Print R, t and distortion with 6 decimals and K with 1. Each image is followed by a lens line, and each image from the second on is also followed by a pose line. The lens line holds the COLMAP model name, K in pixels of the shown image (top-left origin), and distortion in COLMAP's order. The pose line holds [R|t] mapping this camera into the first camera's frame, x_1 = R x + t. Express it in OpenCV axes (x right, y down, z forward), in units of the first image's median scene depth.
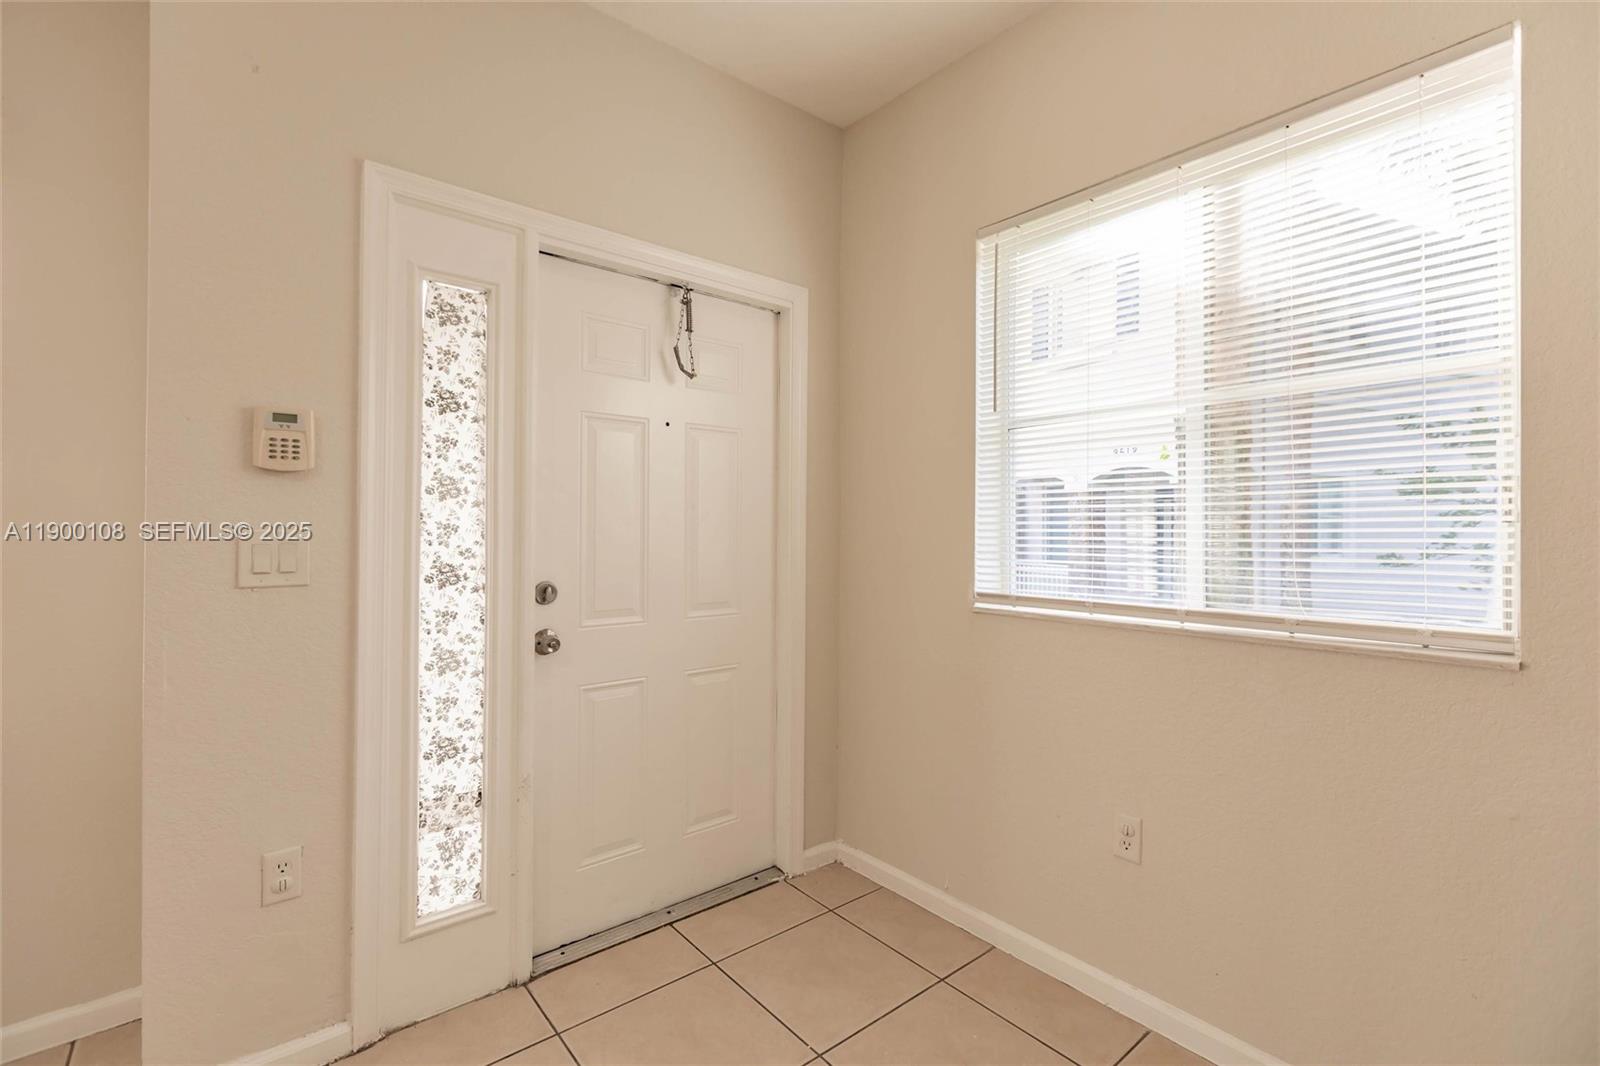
lens RADIAL K [[704.6, 0, 791.9], [0, 704.6, 519.7], [0, 0, 1]] dist [0.002689, -0.000932]
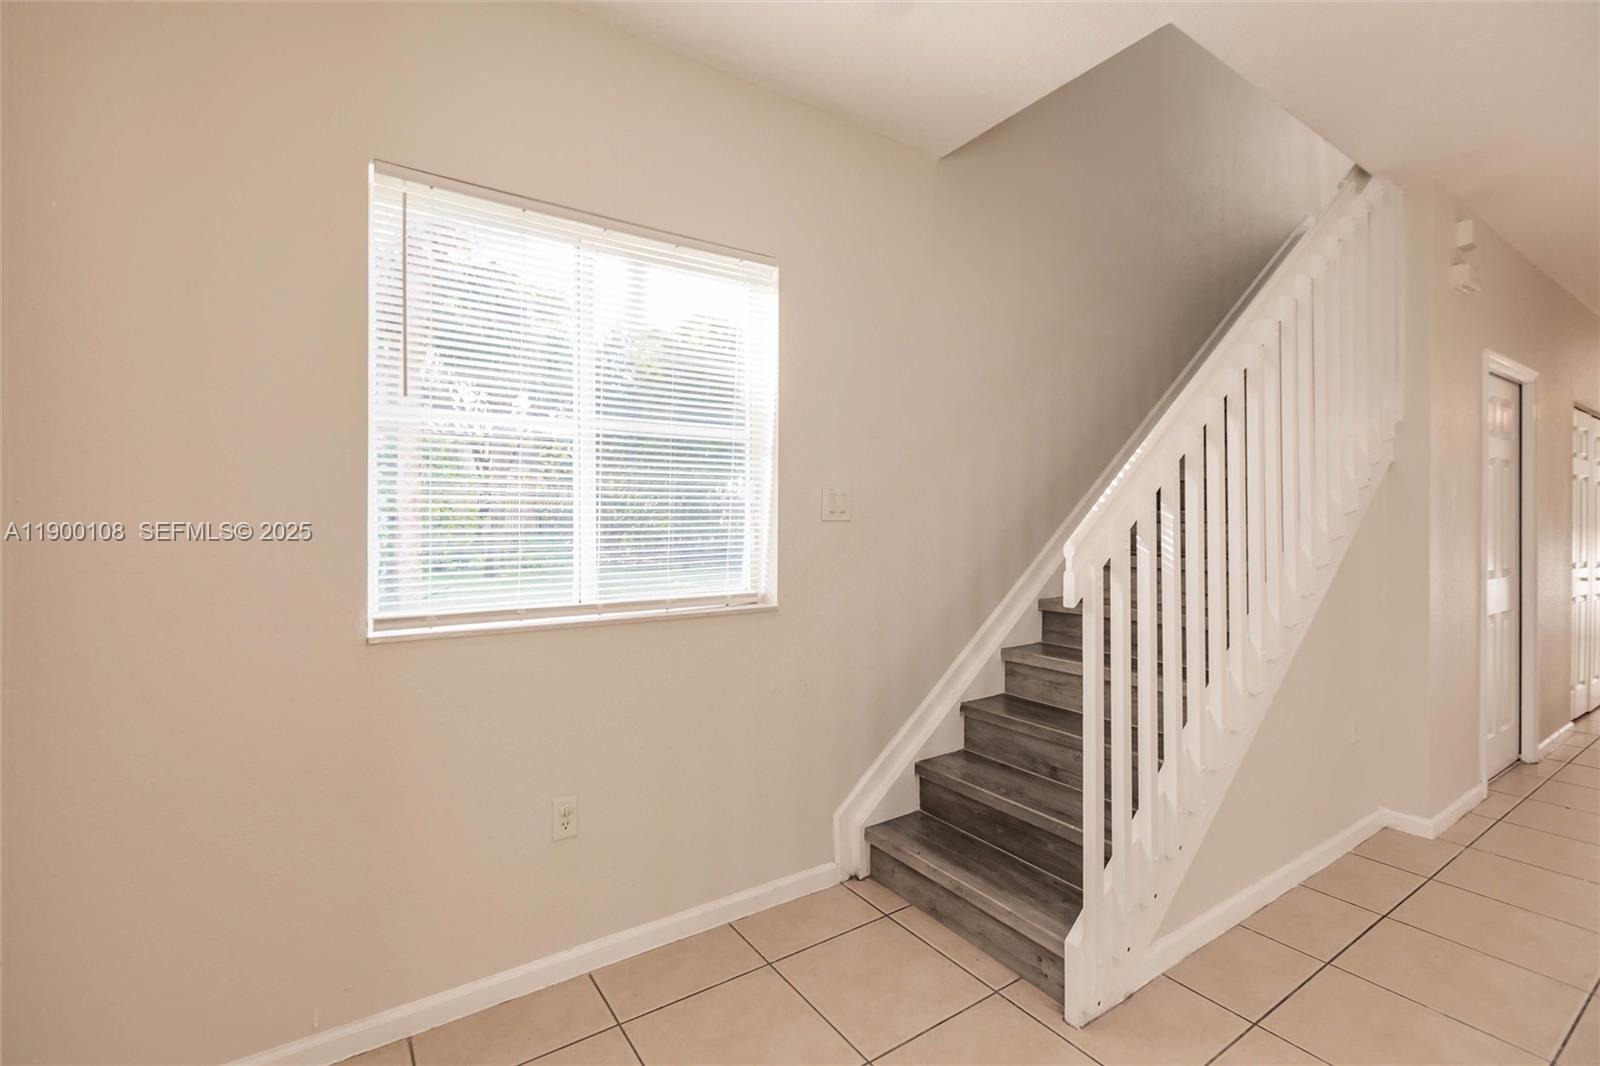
lens RADIAL K [[704.6, 0, 801.3], [0, 704.6, 530.7], [0, 0, 1]] dist [0.002689, -0.000932]
pose [[0.097247, -0.005754, 0.995244, -0.561649], [-0.005677, 0.999964, 0.006336, -0.003993], [-0.995244, -0.006266, 0.097210, 0.523013]]
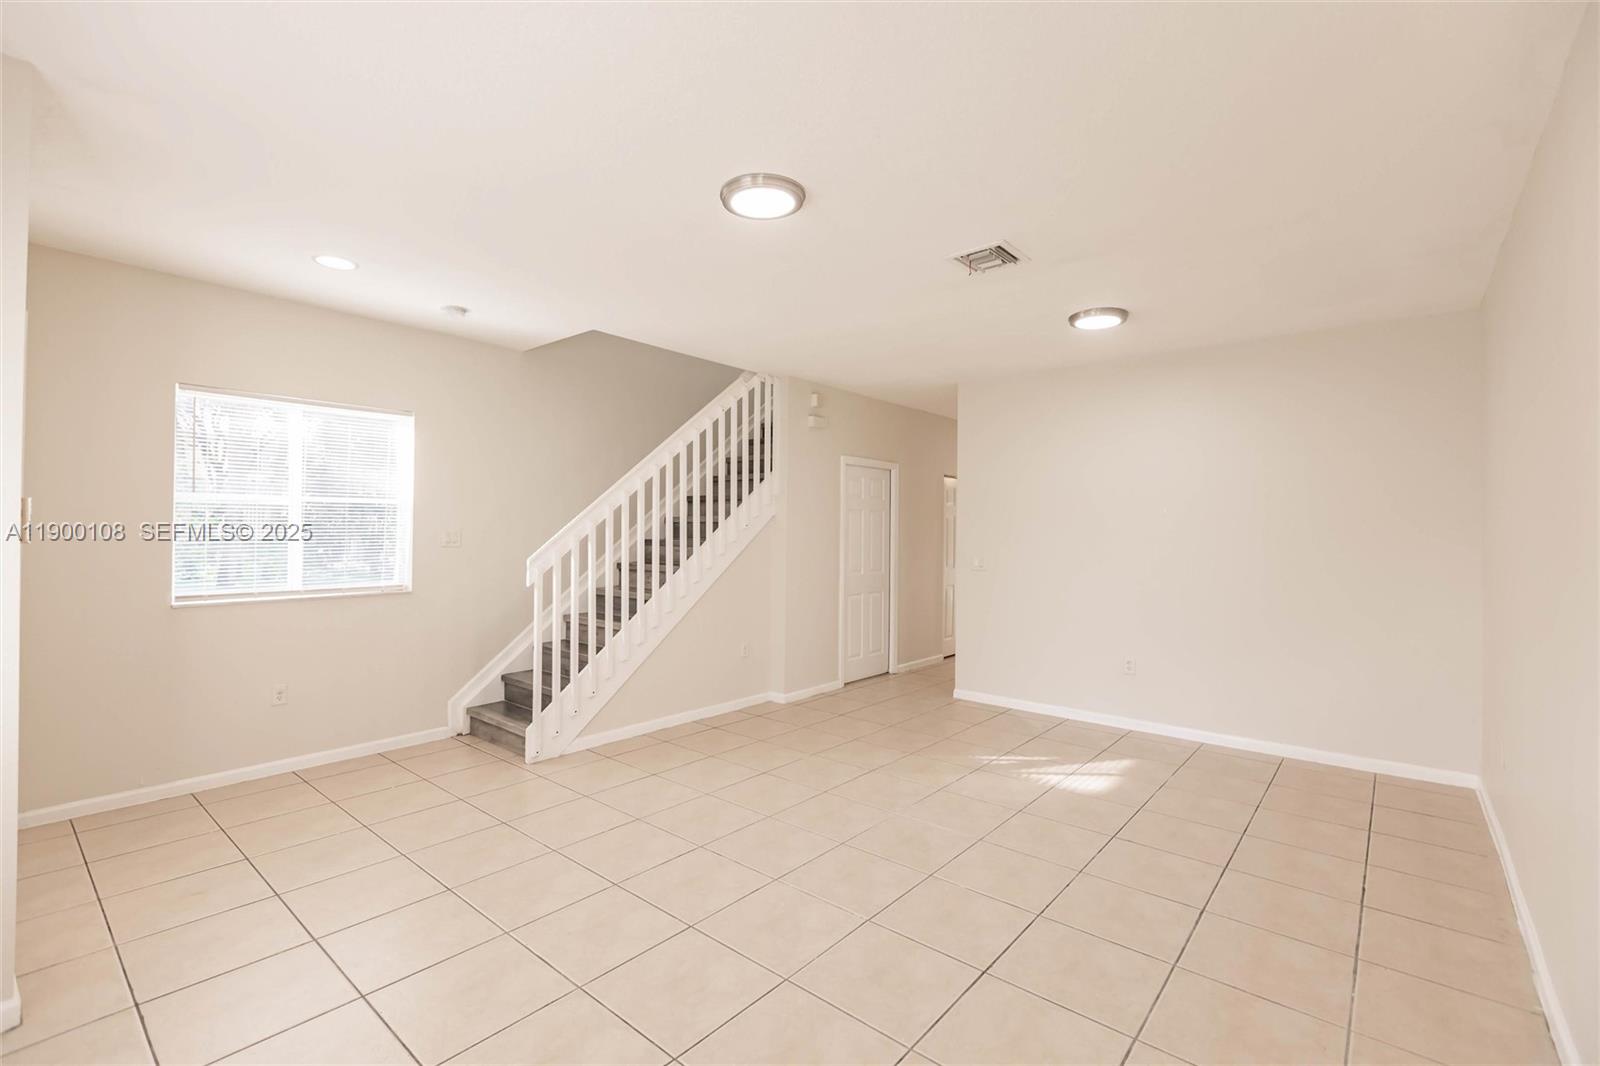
lens RADIAL K [[704.6, 0, 798.2], [0, 704.6, 527.1], [0, 0, 1]] dist [0.002689, -0.000932]
pose [[-0.168792, 0.004867, 0.985640, -1.958098], [-0.012818, 0.999892, -0.007133, -0.083020], [-0.985568, -0.013838, -0.168711, -0.224341]]
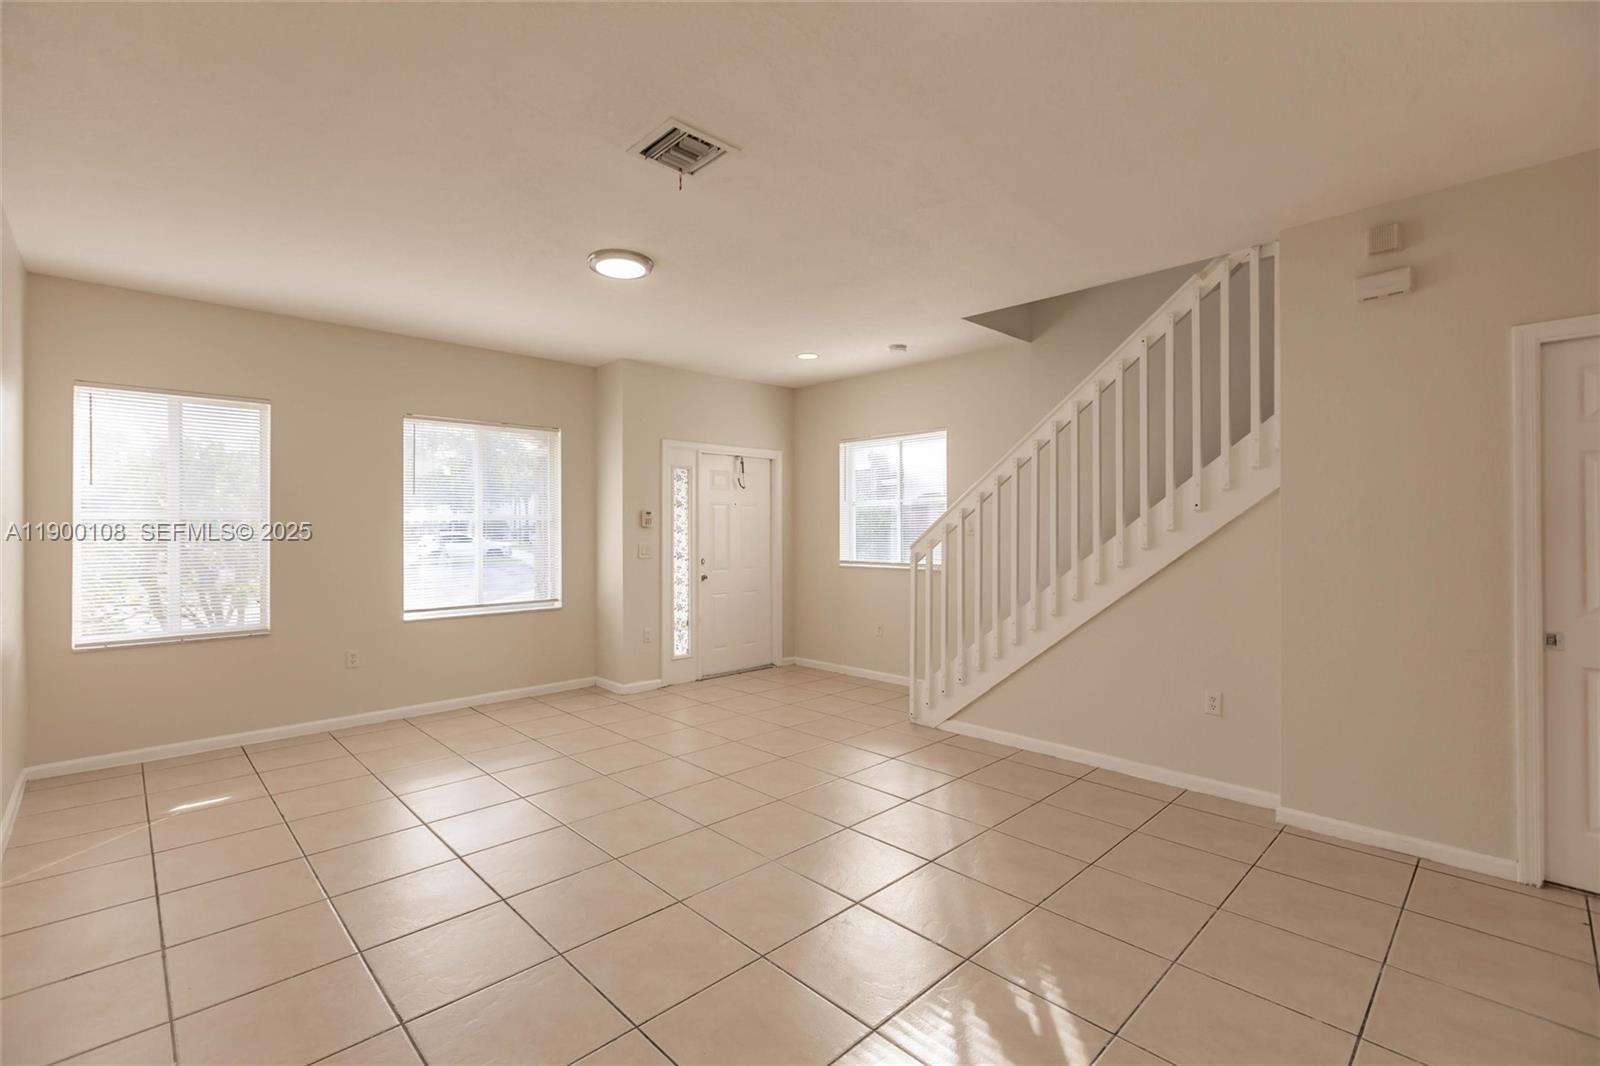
lens RADIAL K [[704.6, 0, 791.1], [0, 704.6, 534.5], [0, 0, 1]] dist [0.002689, -0.000932]
pose [[0.997155, -0.011029, 0.074572, -0.202686], [0.009638, 0.999773, 0.018982, -0.079351], [-0.074764, -0.018209, 0.997035, -2.343429]]
